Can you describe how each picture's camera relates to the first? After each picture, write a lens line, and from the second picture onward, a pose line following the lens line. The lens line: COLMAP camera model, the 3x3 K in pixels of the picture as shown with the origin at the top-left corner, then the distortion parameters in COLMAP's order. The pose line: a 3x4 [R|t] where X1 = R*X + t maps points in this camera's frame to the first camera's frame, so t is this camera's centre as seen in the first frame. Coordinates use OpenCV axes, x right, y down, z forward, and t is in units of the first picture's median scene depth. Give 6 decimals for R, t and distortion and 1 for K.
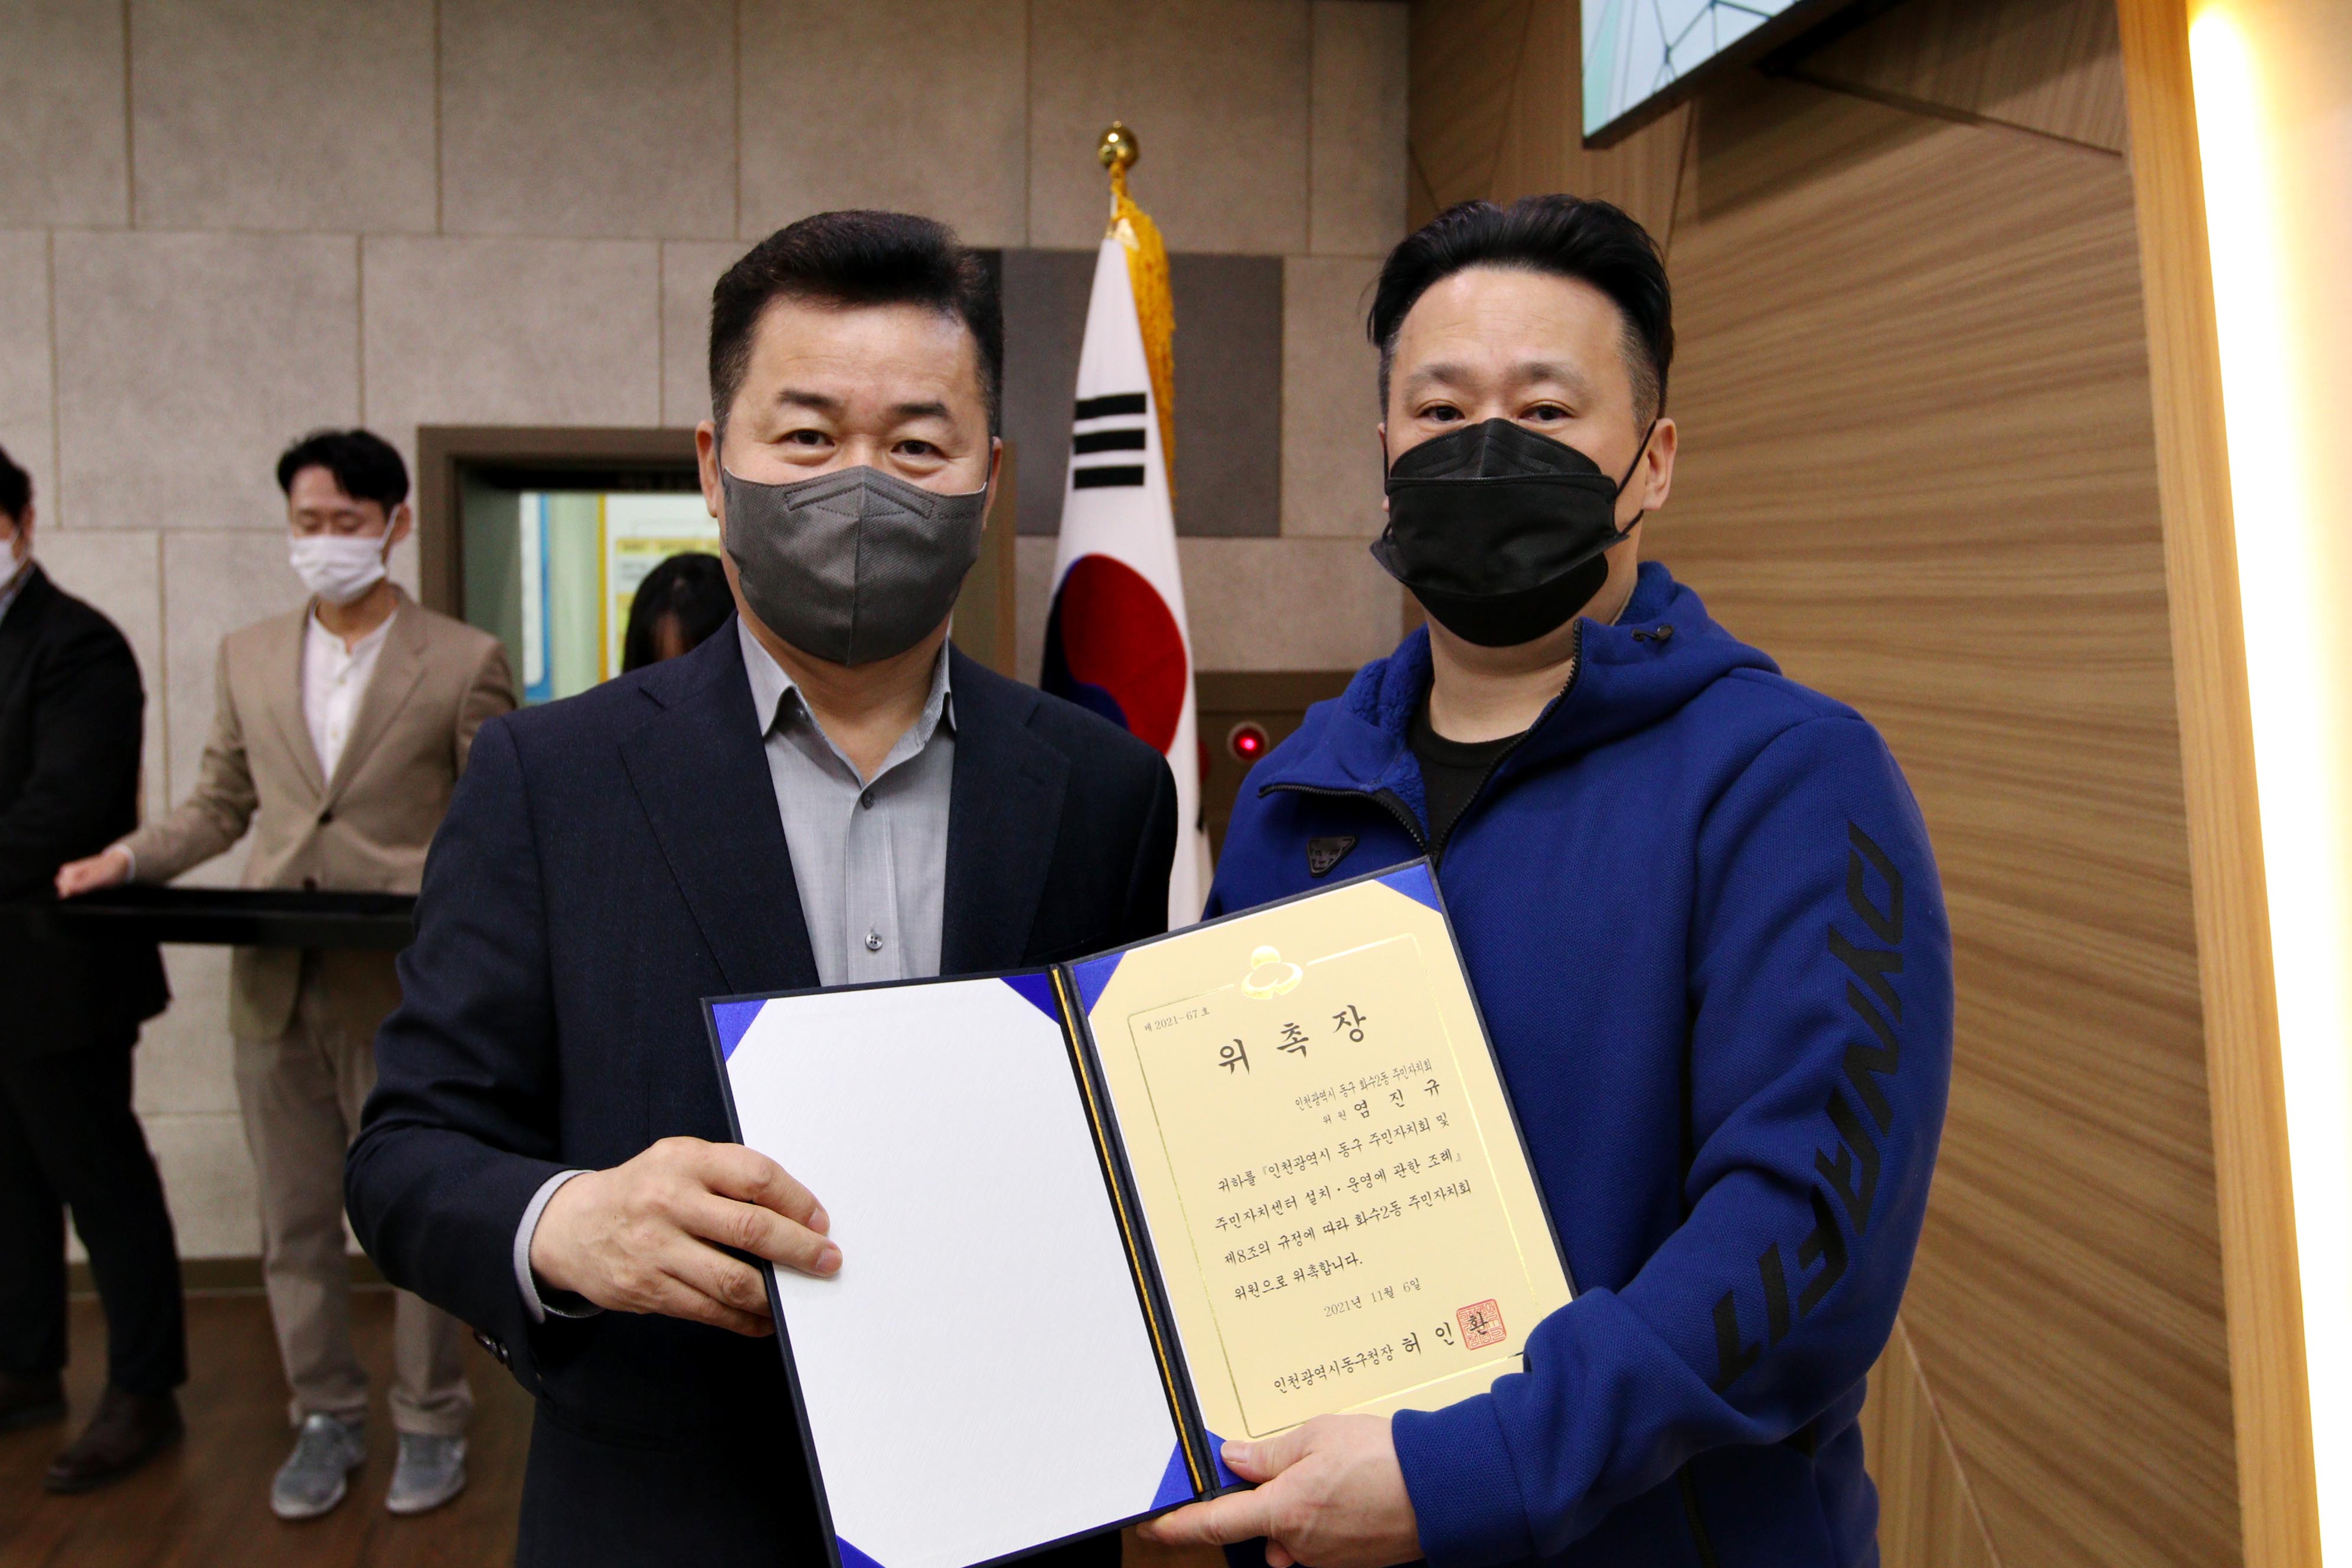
lens RADIAL K [[2113.3, 0, 1178.3], [0, 2113.3, 731.4], [0, 0, 1]] dist [-0.060759, 0.051639]
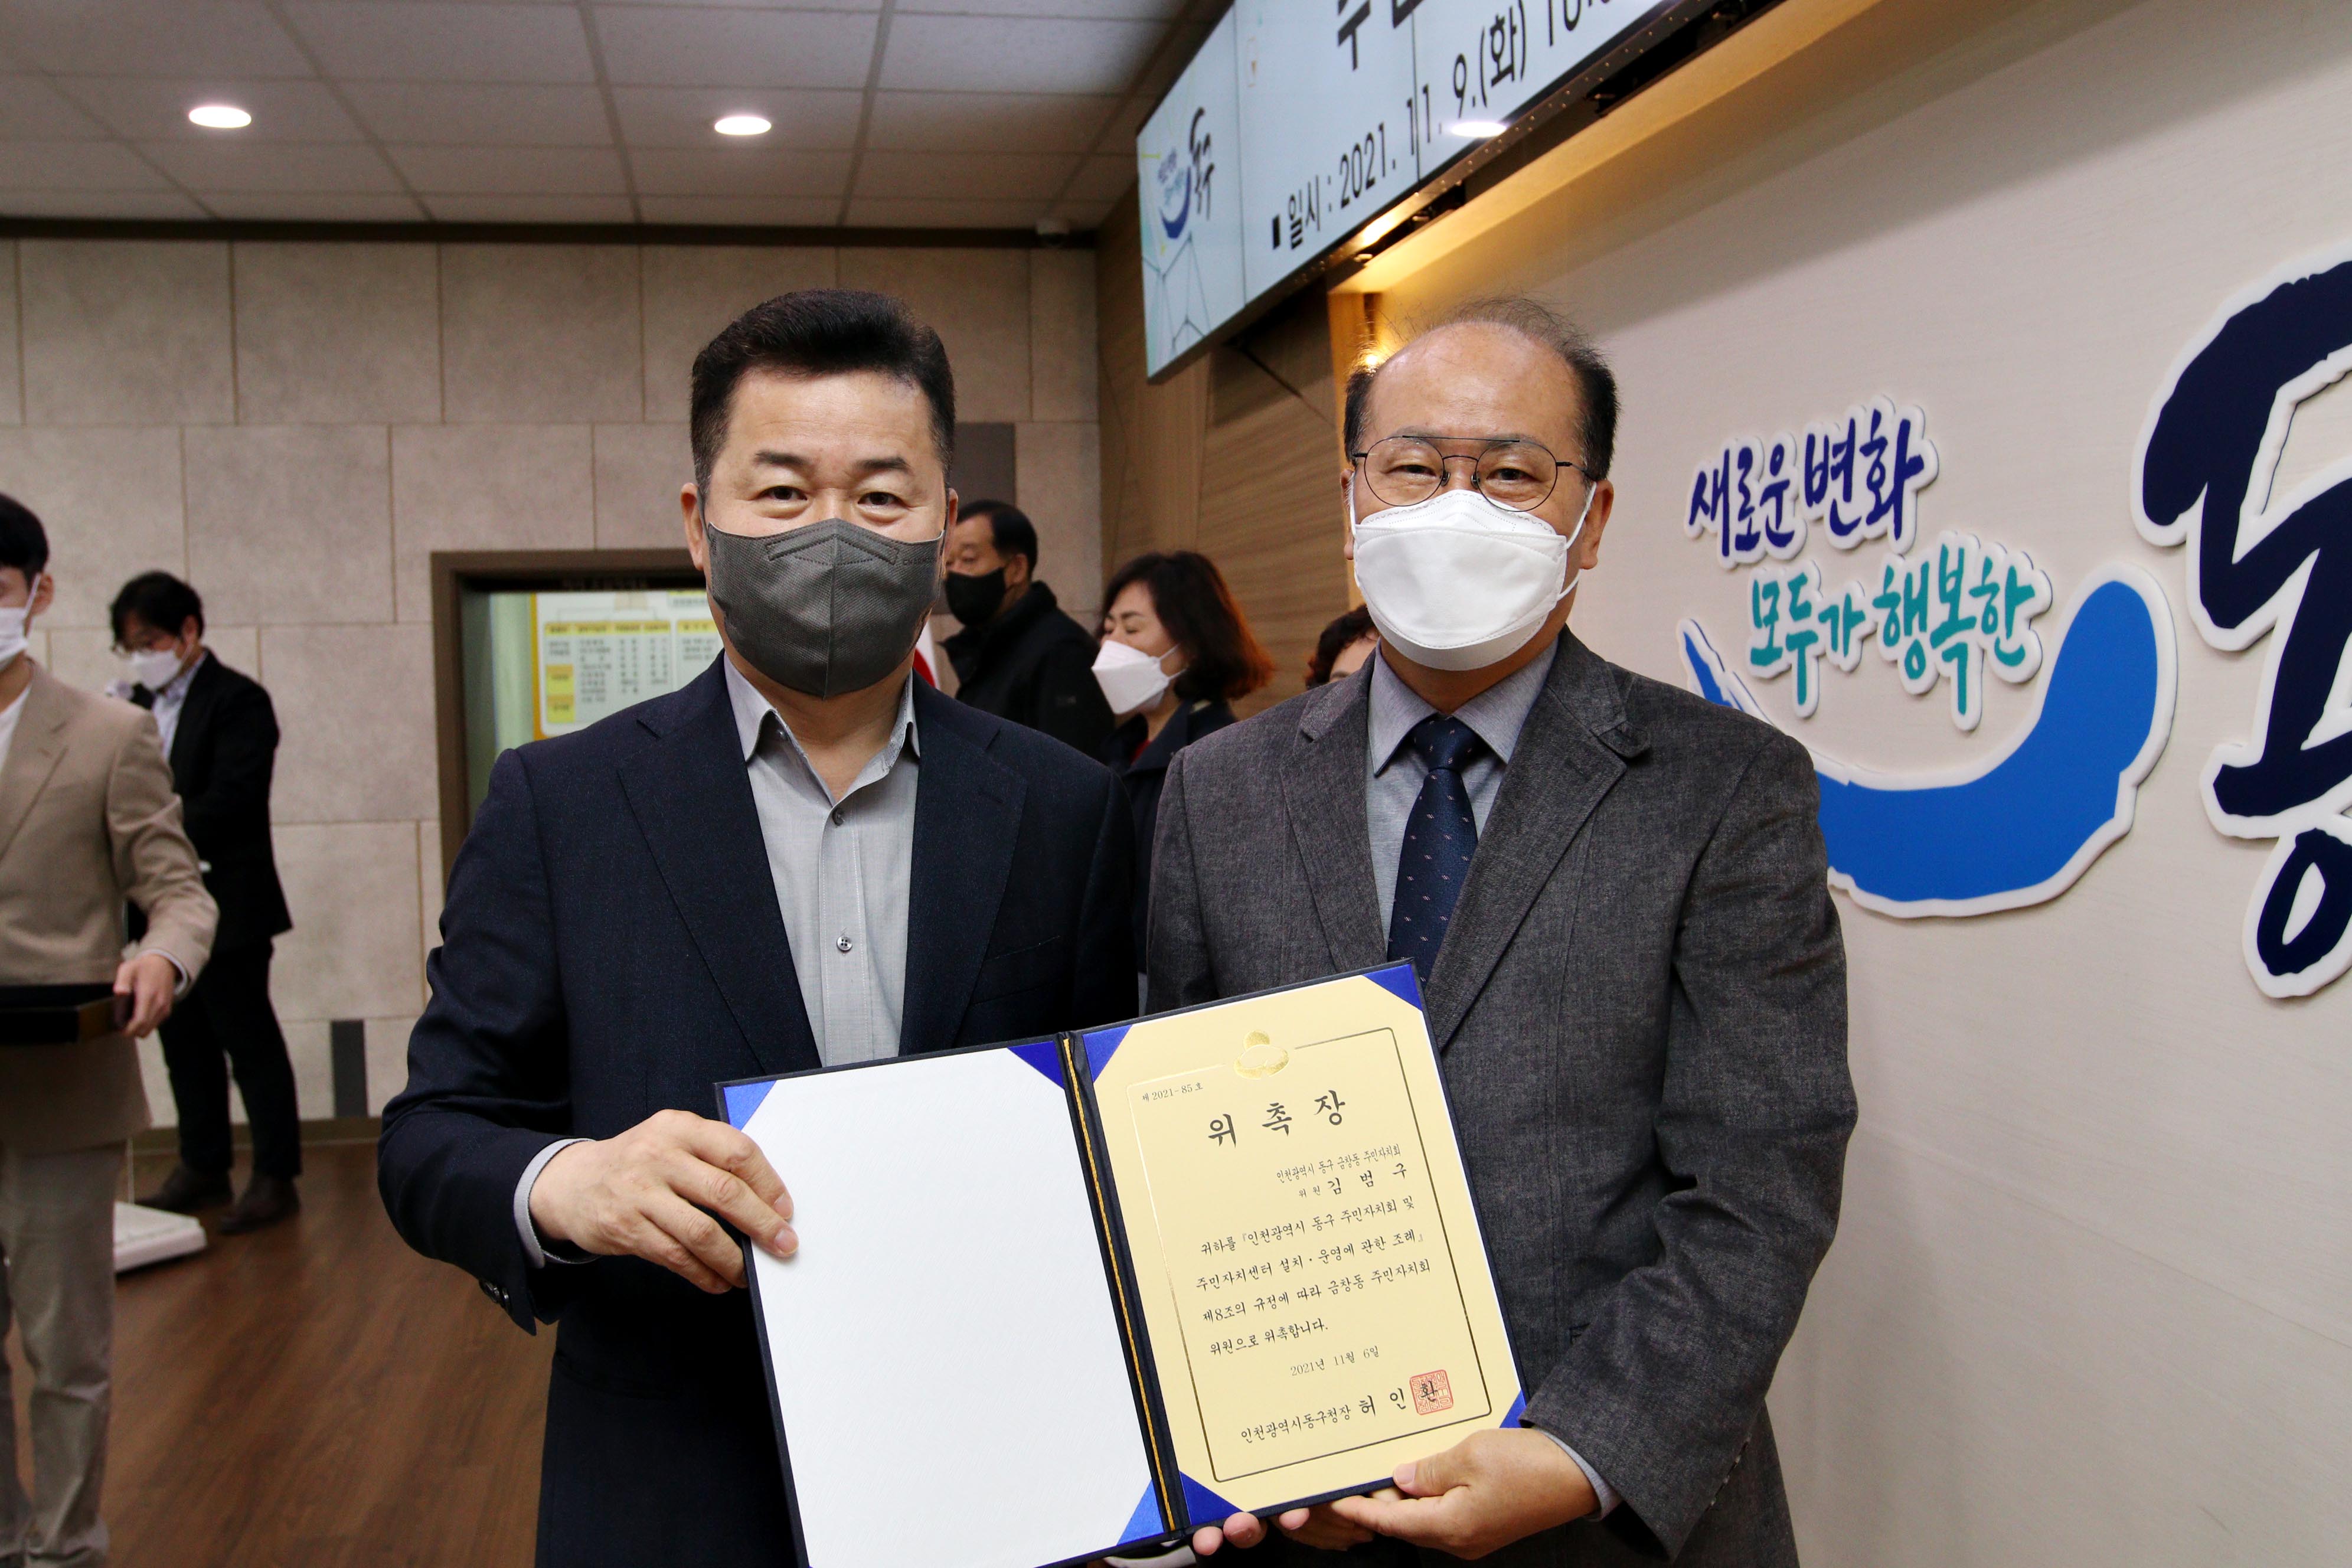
lens RADIAL K [[2123.2, 0, 1148.9], [0, 2123.2, 750.4], [0, 0, 1]] dist [-0.074297, 0.077679]
pose [[0.998849, -0.026135, 0.040227, 0.096242], [0.027052, 0.999383, -0.022418, 0.049353], [-0.039616, 0.023480, 0.998939, -0.596691]]
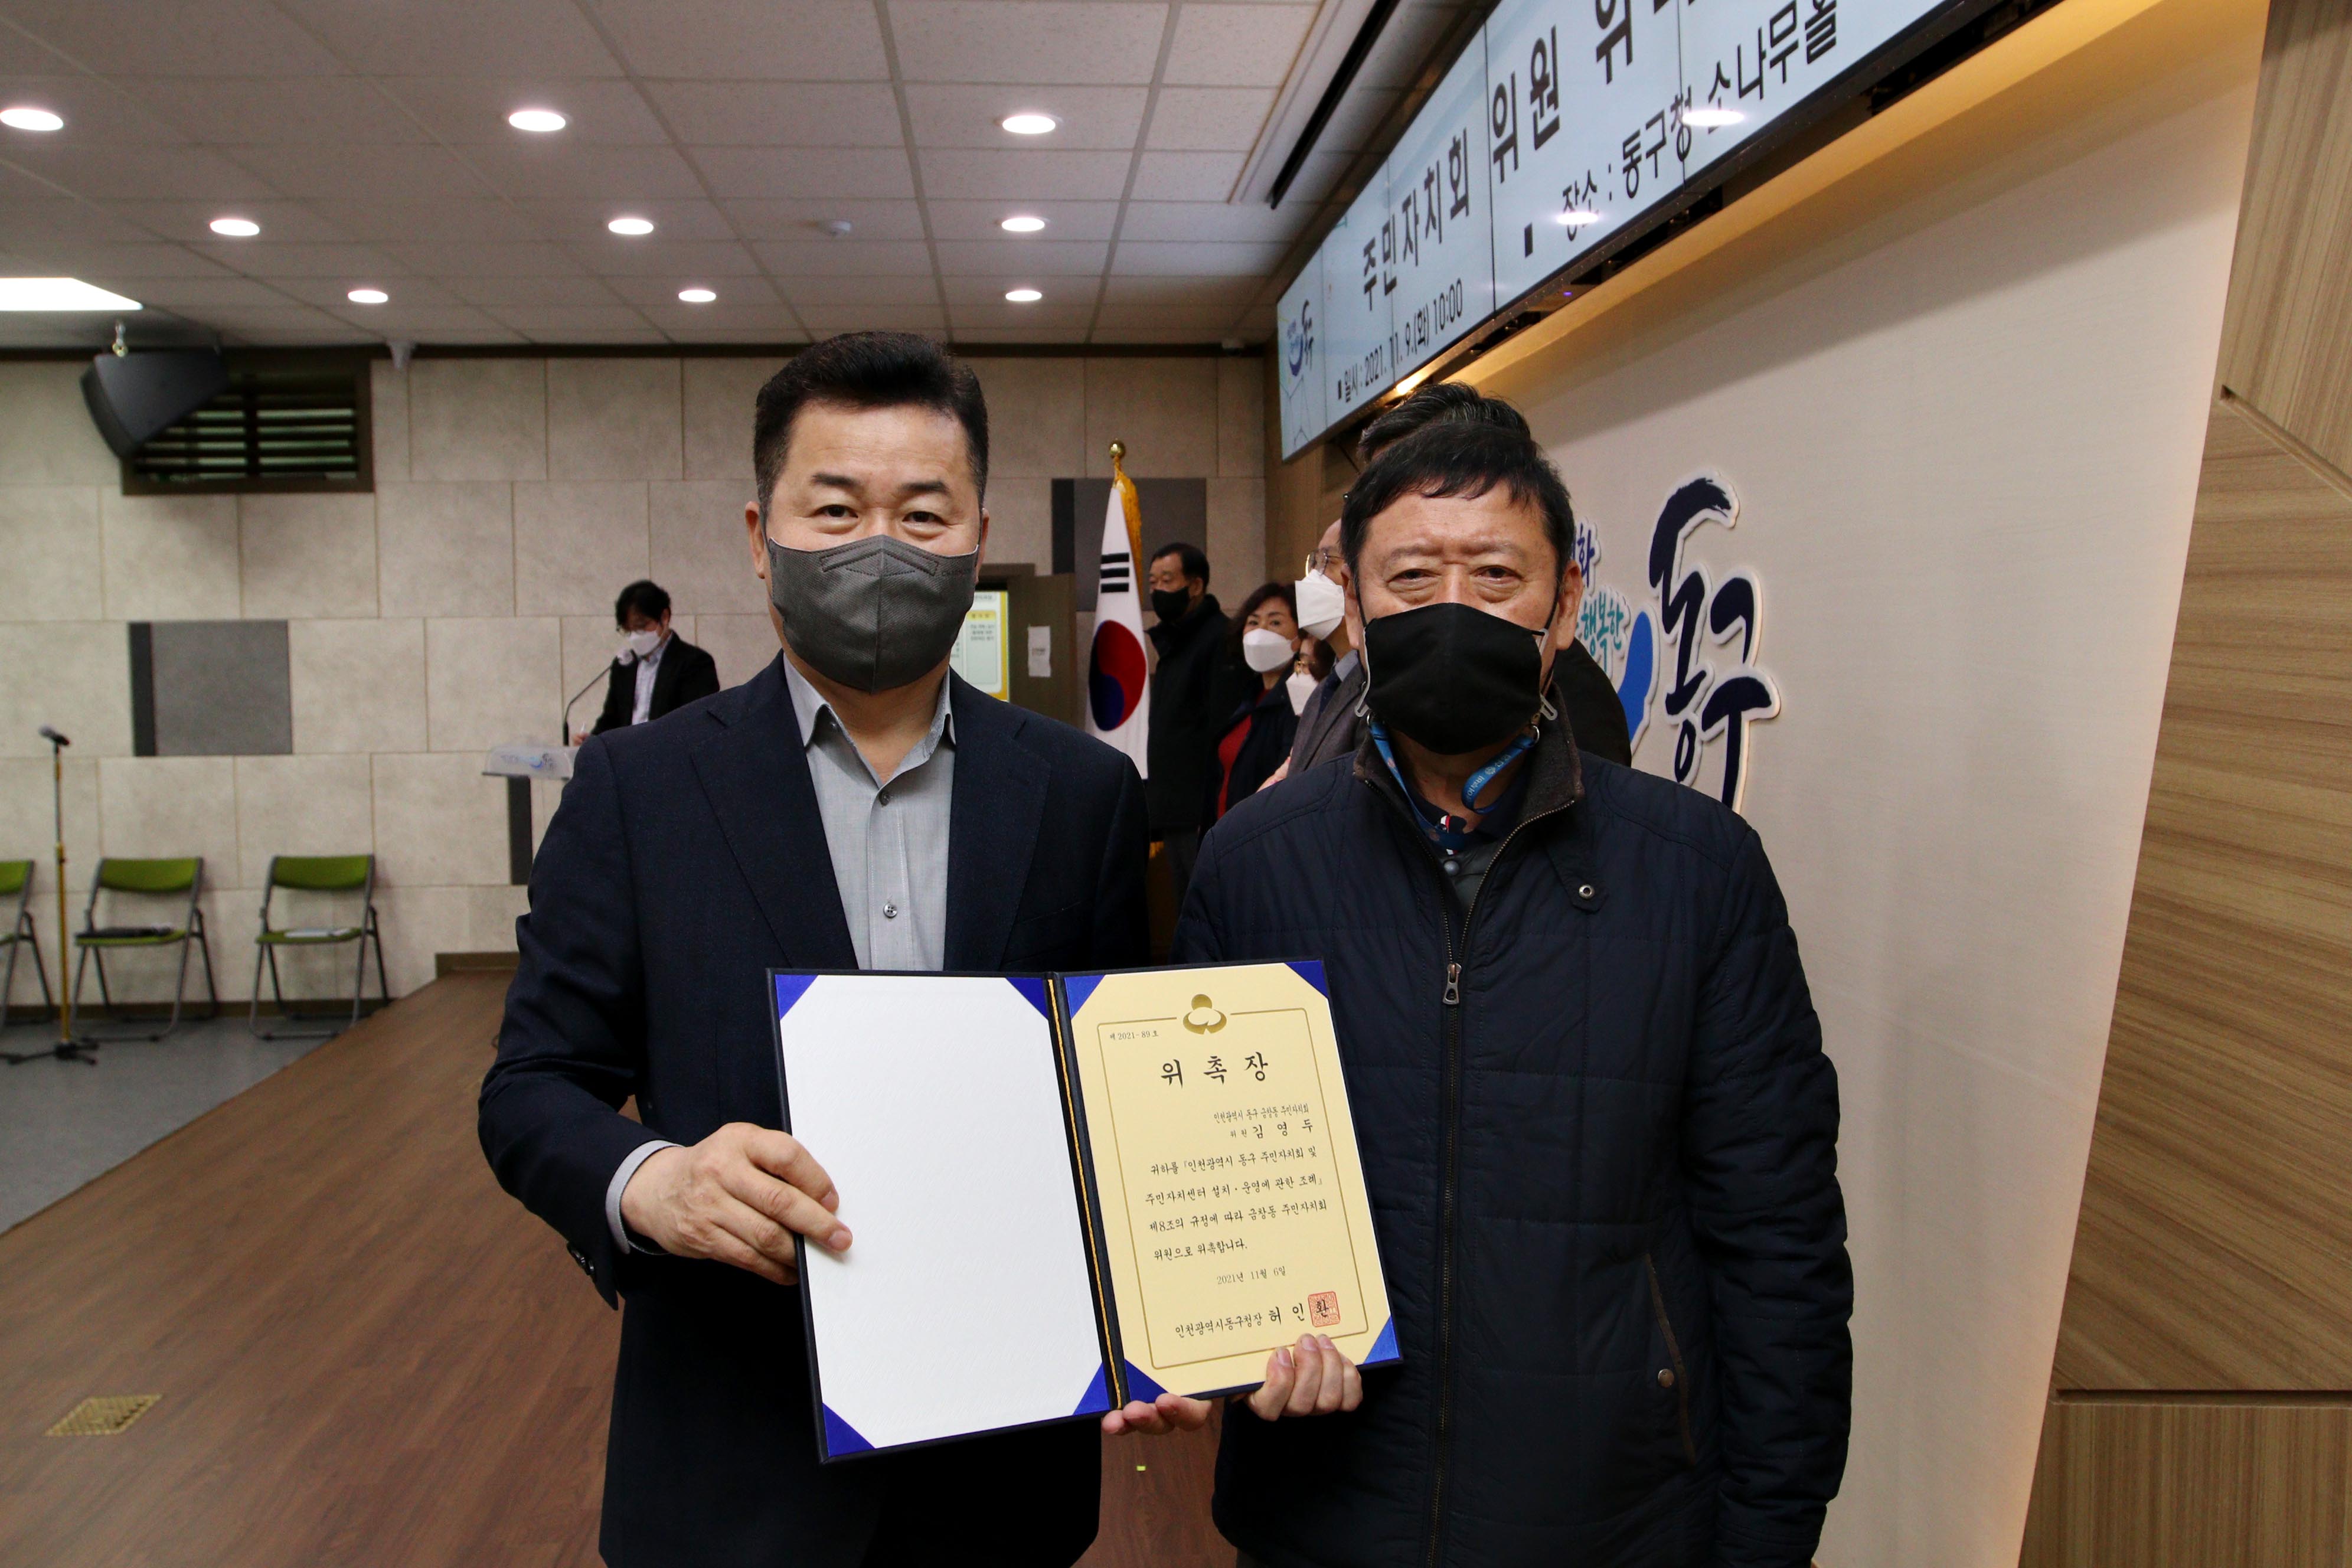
lens RADIAL K [[1998.4, 0, 1215.8], [0, 1998.4, 720.9], [0, 0, 1]] dist [-0.079638, 0.078823]
pose [[0.998929, -0.013524, -0.044257, 0.179901], [0.012329, 0.999555, -0.027162, 0.092584], [0.044604, 0.026587, 0.998651, -1.248699]]
